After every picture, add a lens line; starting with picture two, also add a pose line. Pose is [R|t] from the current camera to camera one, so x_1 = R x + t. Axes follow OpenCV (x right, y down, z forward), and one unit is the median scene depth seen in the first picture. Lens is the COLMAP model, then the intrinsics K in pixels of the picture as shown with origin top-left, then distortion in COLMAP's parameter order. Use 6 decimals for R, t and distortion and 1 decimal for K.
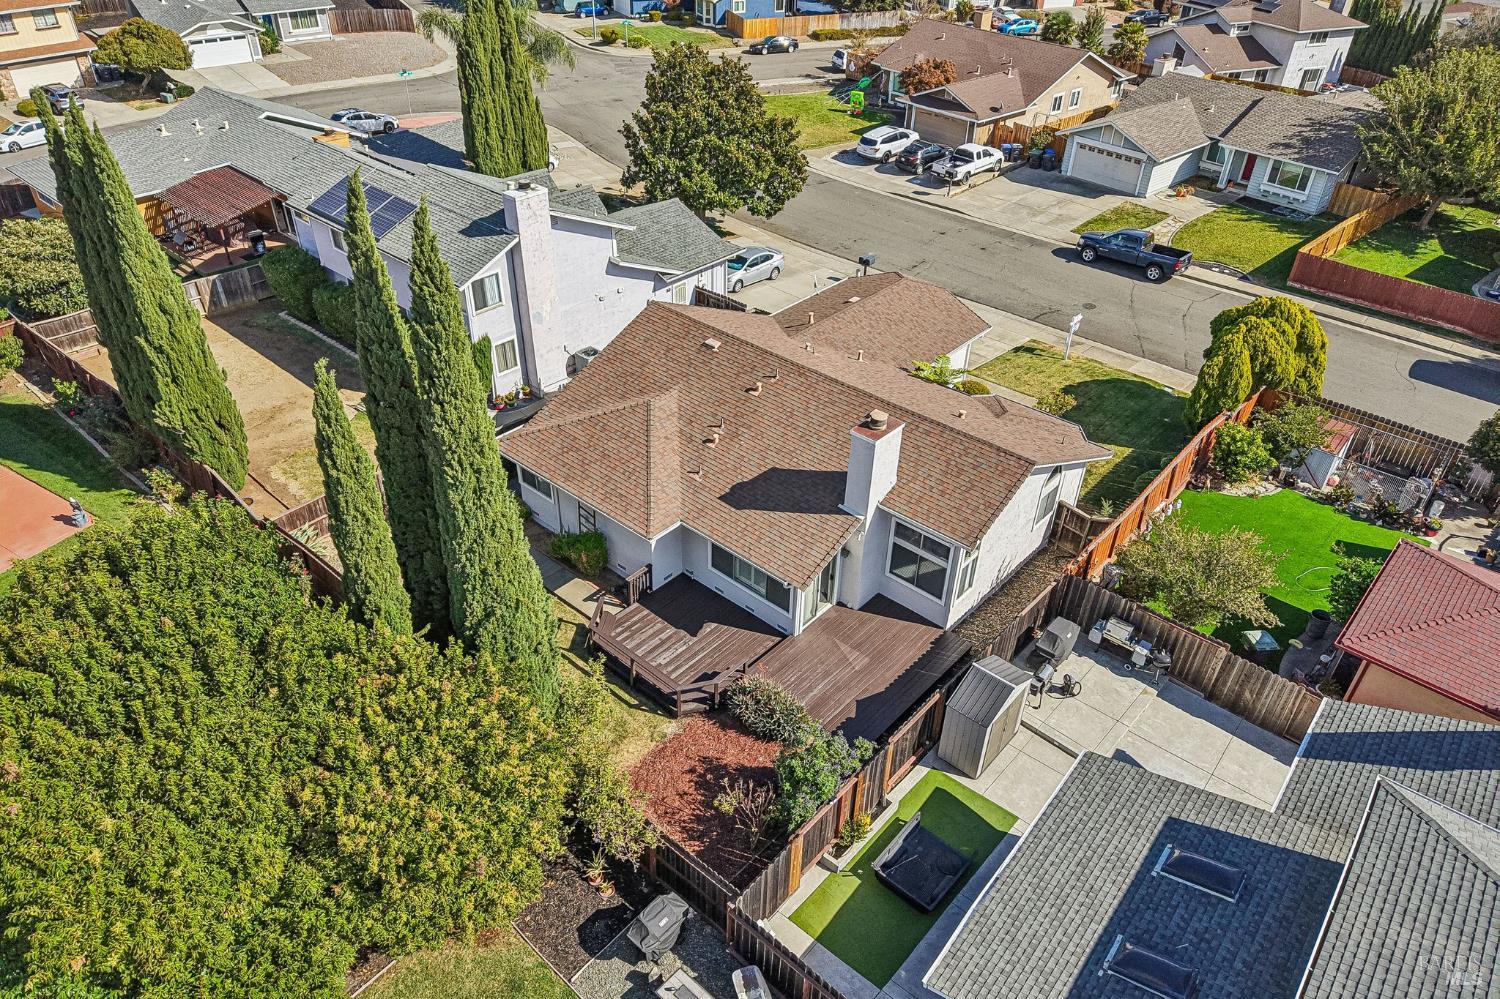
lens RADIAL K [[1001.0, 0, 721.5], [0, 1001.0, 496.4], [0, 0, 1]] dist [0.016968, -0.020529]
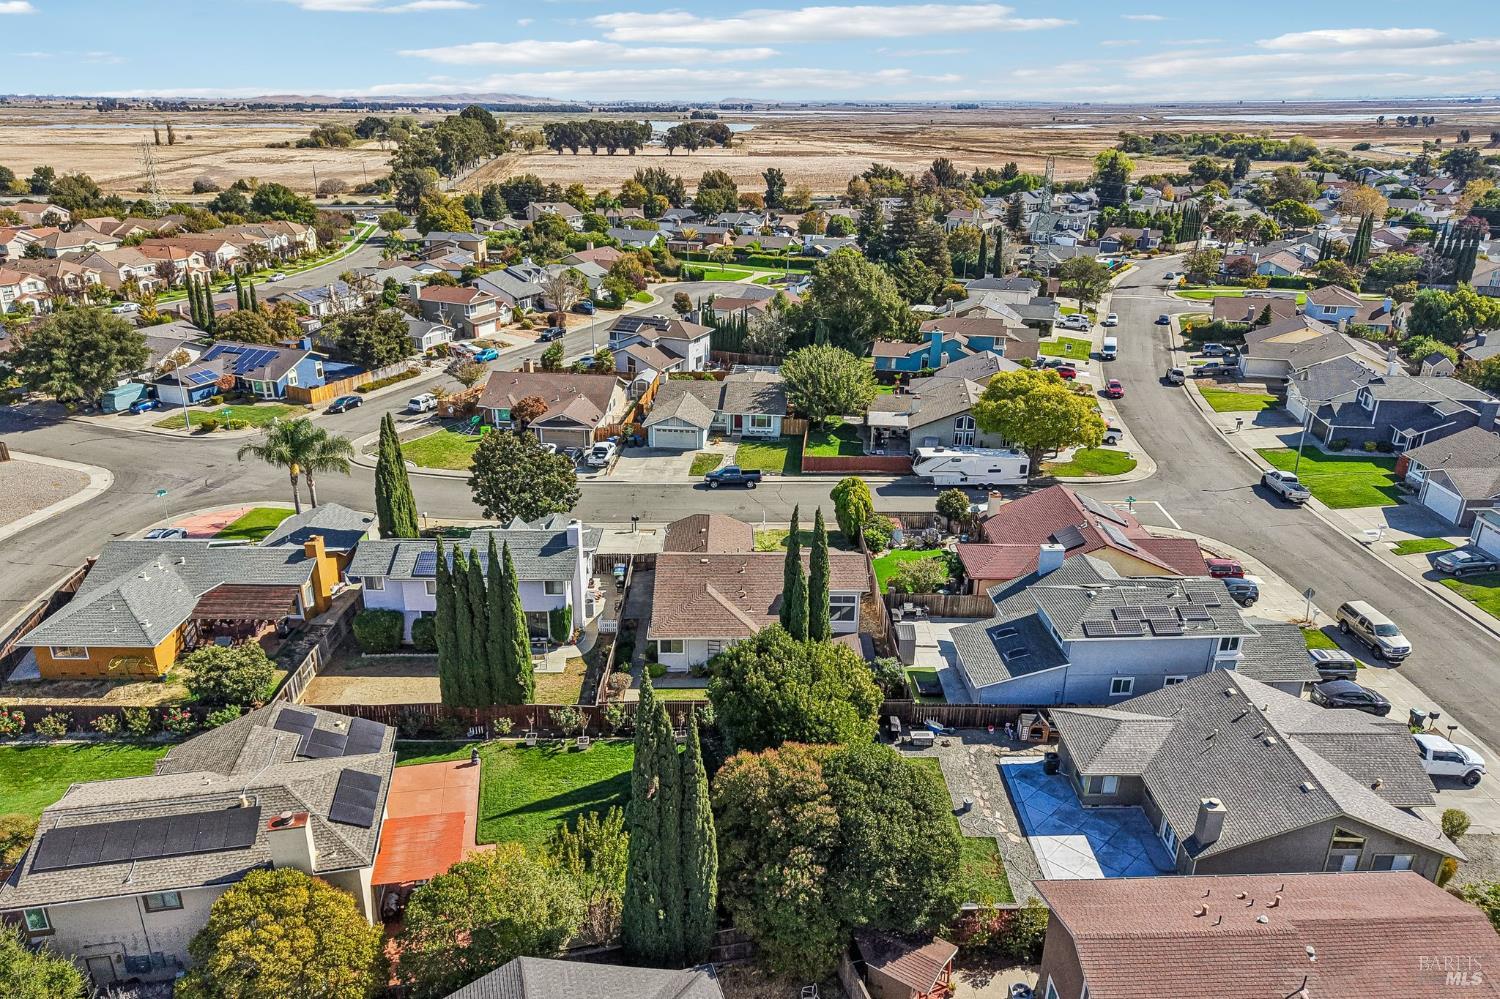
lens RADIAL K [[1001.0, 0, 724.6], [0, 1001.0, 534.9], [0, 0, 1]] dist [0.016968, -0.020529]
pose [[0.744495, -0.282680, 0.604830, -0.727456], [0.398620, 0.914947, -0.063048, -0.030517], [-0.535565, 0.288036, 0.793855, -0.426314]]
